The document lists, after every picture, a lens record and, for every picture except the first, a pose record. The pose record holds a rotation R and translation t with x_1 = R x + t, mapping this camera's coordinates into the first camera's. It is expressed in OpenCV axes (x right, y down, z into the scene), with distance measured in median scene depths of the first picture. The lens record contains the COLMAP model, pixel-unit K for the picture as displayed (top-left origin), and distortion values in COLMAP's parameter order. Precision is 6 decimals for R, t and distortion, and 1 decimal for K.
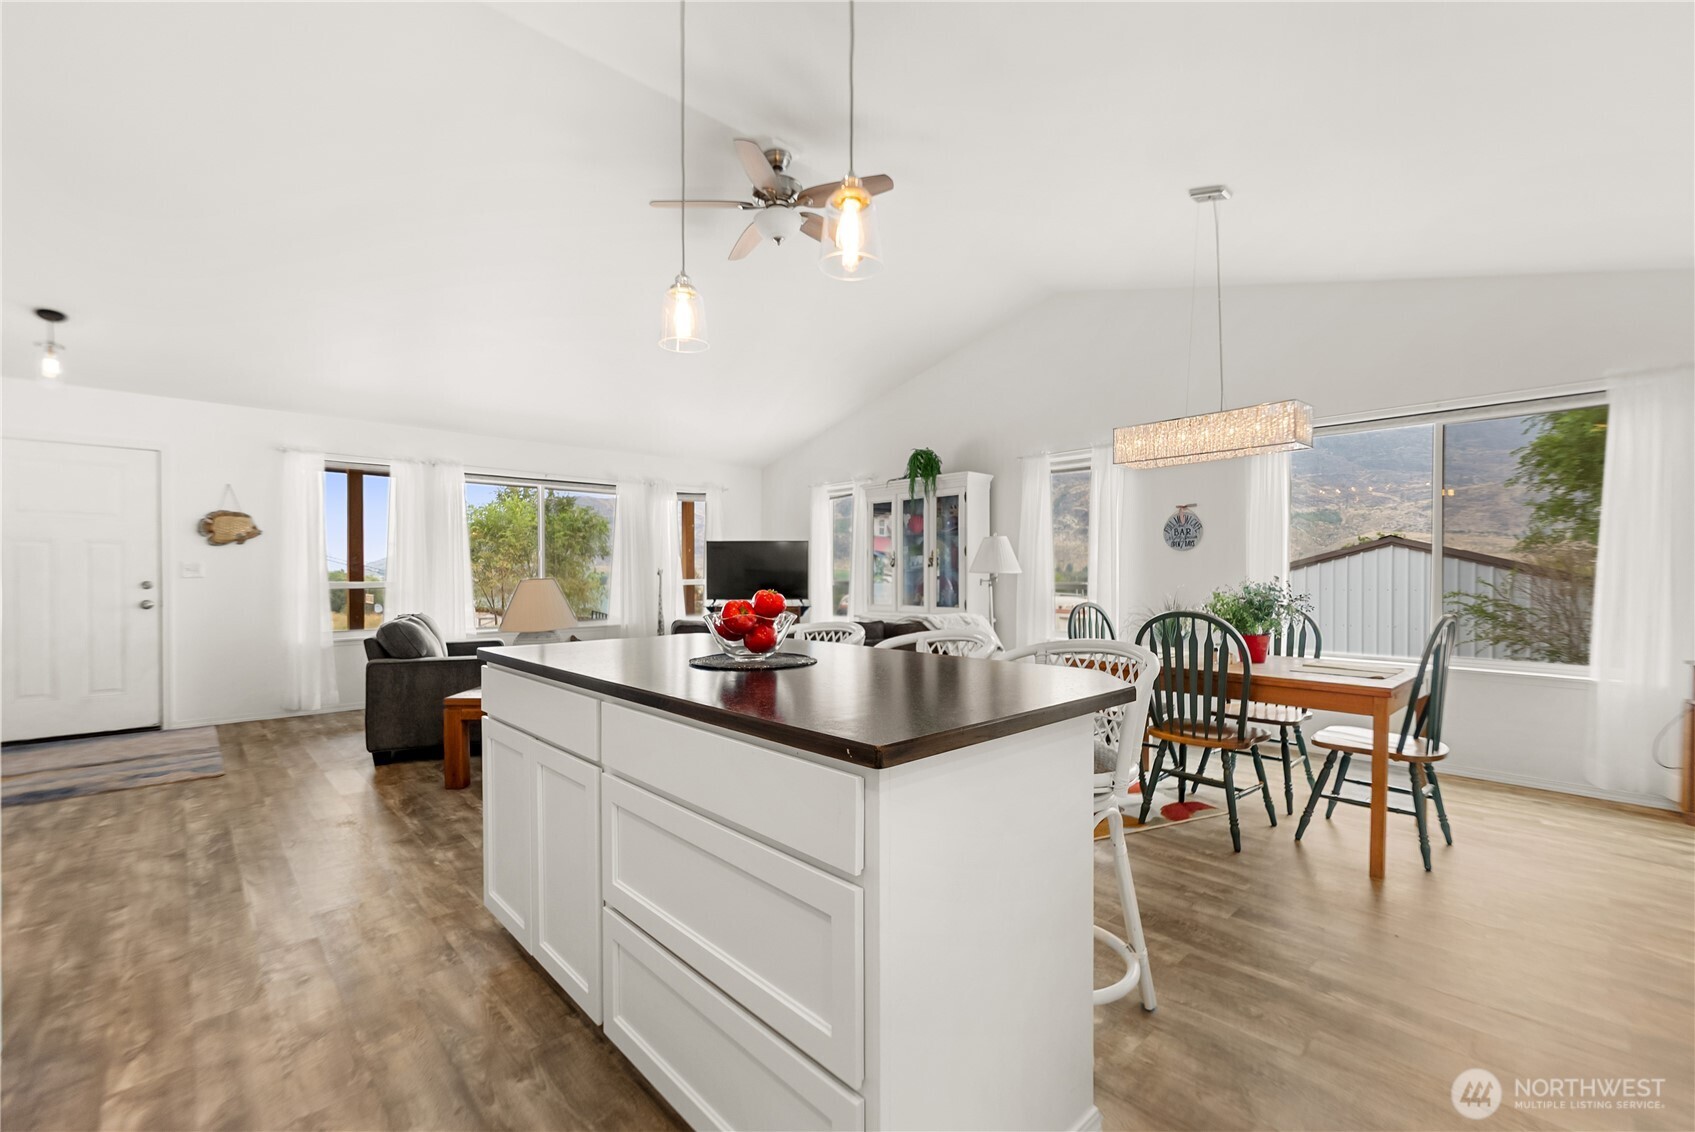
lens RADIAL K [[709.2, 0, 845.8], [0, 709.2, 570.5], [0, 0, 1]] dist [0.000232, -0.000008]
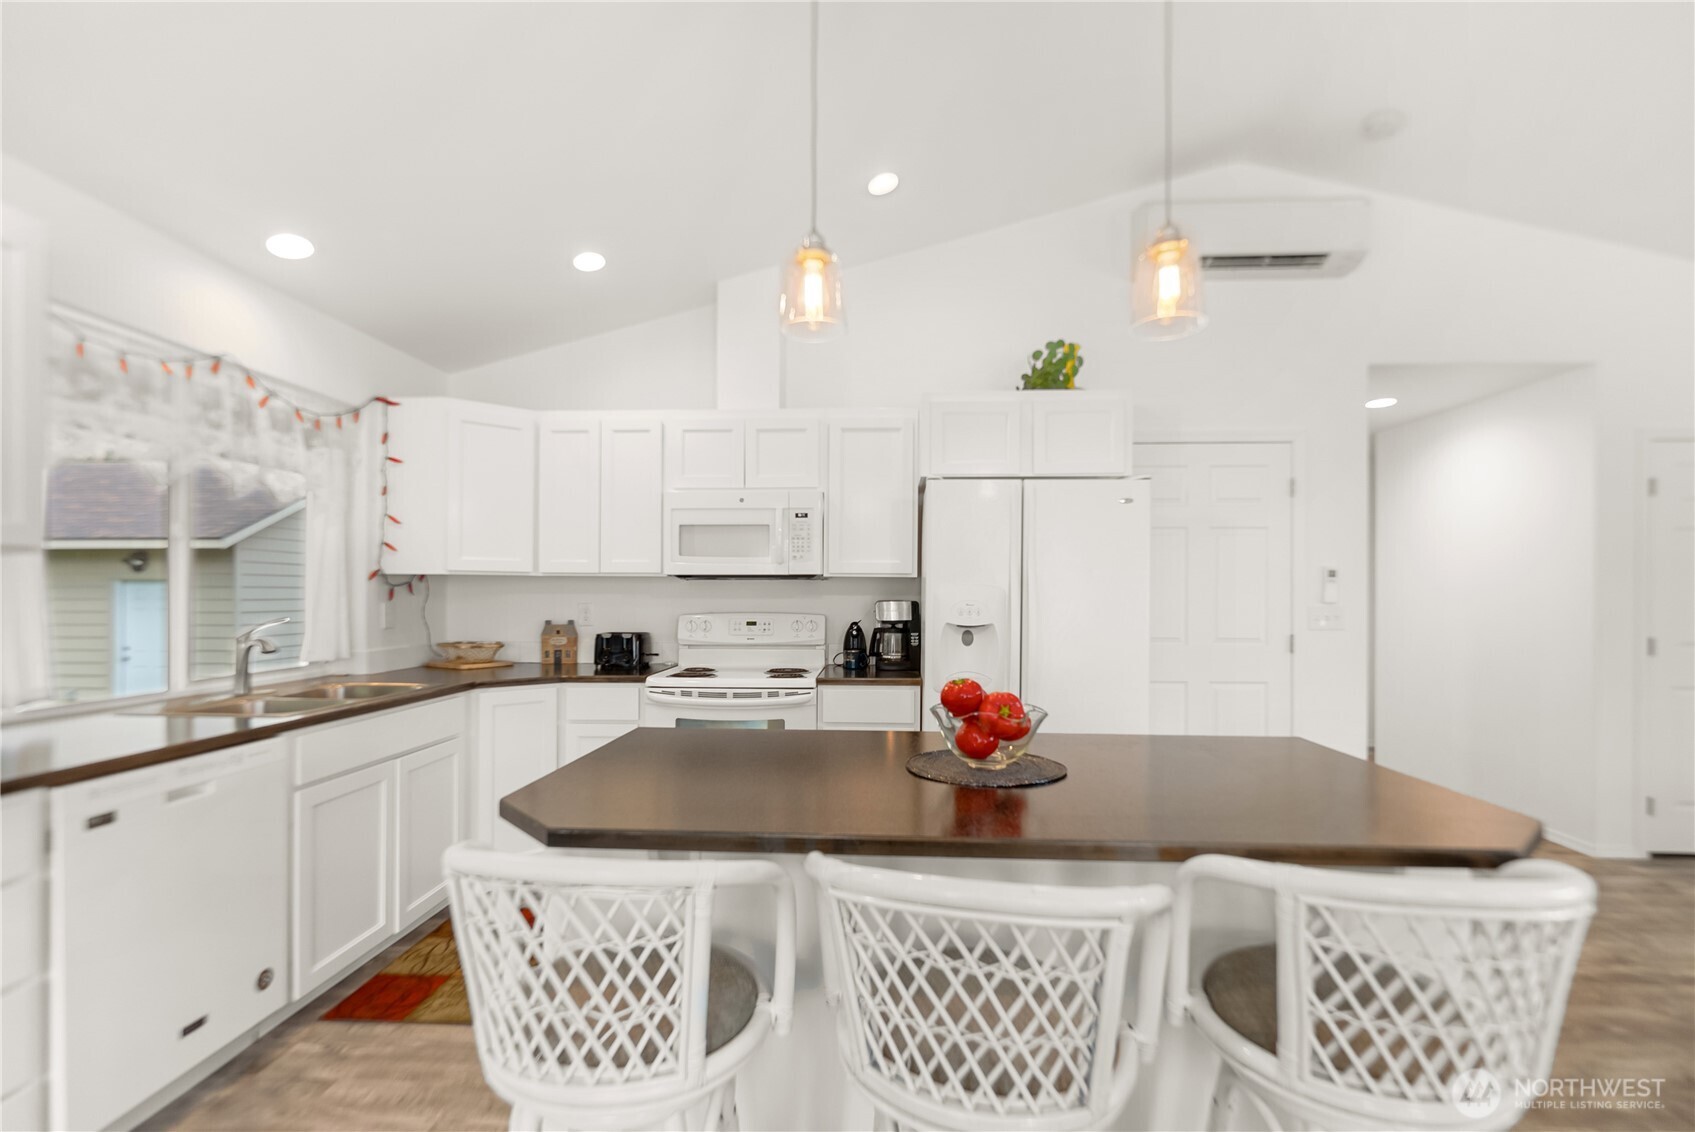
lens RADIAL K [[768.0, 0, 851.3], [0, 768.0, 589.3], [0, 0, 1]] dist [0.001260, -0.001288]
pose [[-0.721634, -0.004308, -0.692261, 0.328987], [-0.002656, 0.999991, -0.003455, -0.034792], [0.692270, -0.000654, -0.721638, 0.929610]]
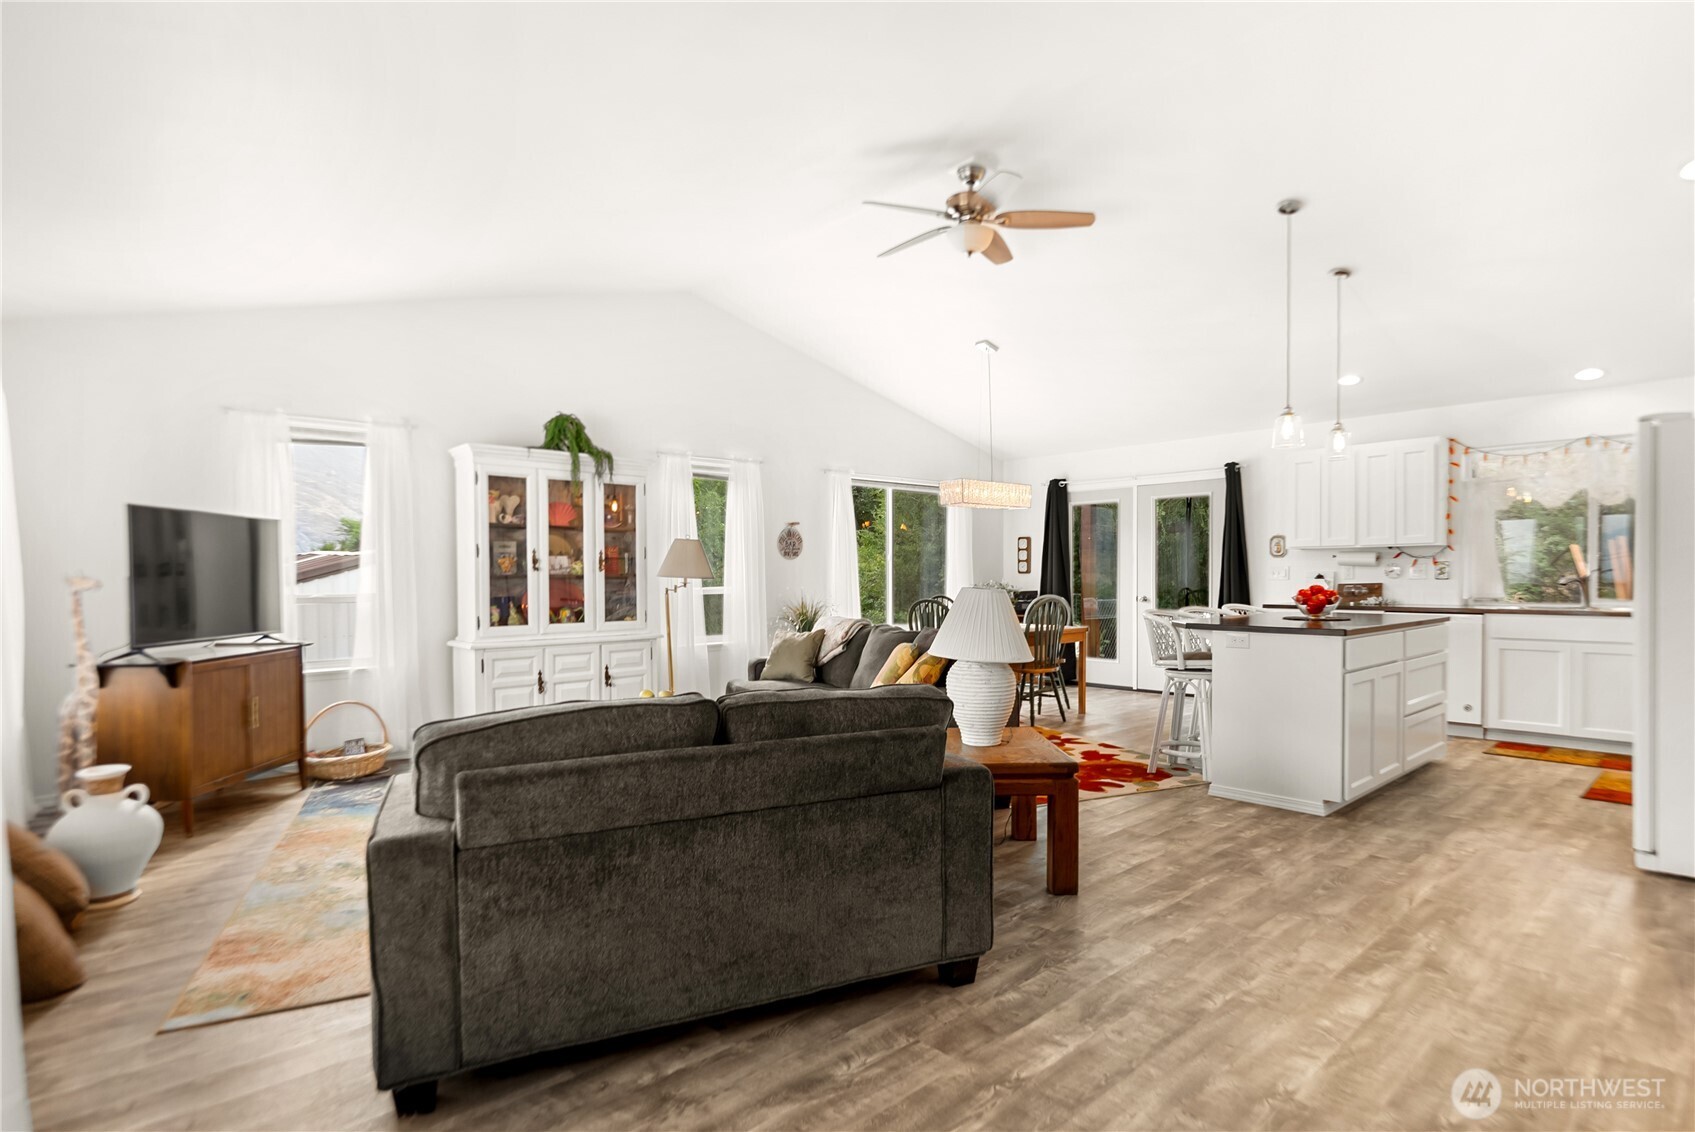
lens RADIAL K [[887.3, 0, 837.3], [0, 887.3, 579.7], [0, 0, 1]] dist [0.007749, 0.000792]
pose [[0.016606, -0.005853, 0.999845, -1.686429], [0.006793, 0.999960, 0.005740, -0.002480], [-0.999839, 0.006696, 0.016645, 1.440720]]
